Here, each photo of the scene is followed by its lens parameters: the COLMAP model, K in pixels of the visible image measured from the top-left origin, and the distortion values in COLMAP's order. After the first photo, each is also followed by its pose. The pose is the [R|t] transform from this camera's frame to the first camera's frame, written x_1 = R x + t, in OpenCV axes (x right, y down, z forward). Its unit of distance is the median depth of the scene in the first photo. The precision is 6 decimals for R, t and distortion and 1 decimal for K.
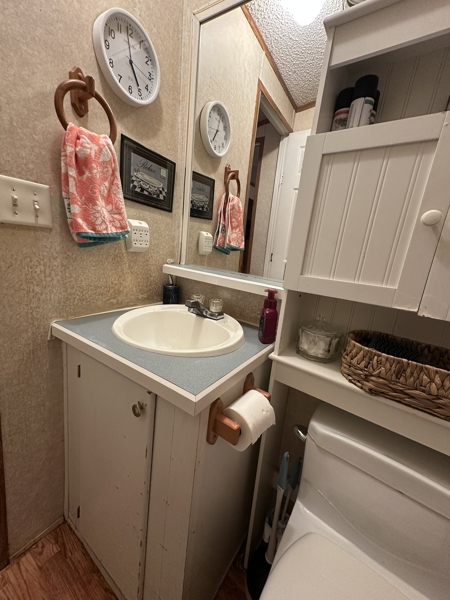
lens RADIAL K [[239.2, 0, 225.0], [0, 239.2, 300.0], [0, 0, 1]] dist [0.083028, -0.019607]
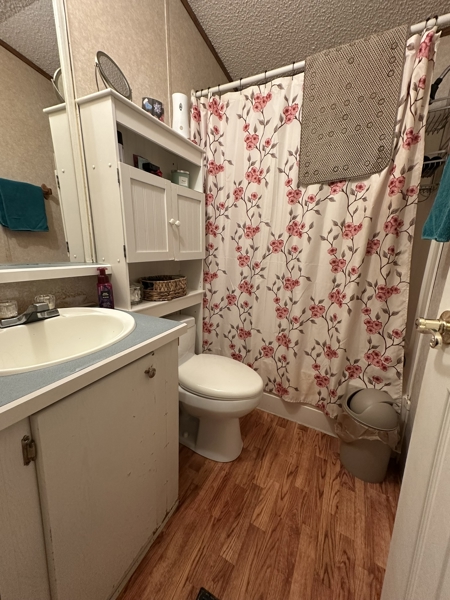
lens RADIAL K [[239.2, 0, 225.0], [0, 239.2, 300.0], [0, 0, 1]] dist [0.083028, -0.019607]
pose [[-0.100773, -0.331316, 0.938123, -1.486361], [0.182945, 0.920674, 0.344806, -0.280214], [-0.977945, 0.206372, -0.032166, 0.588589]]
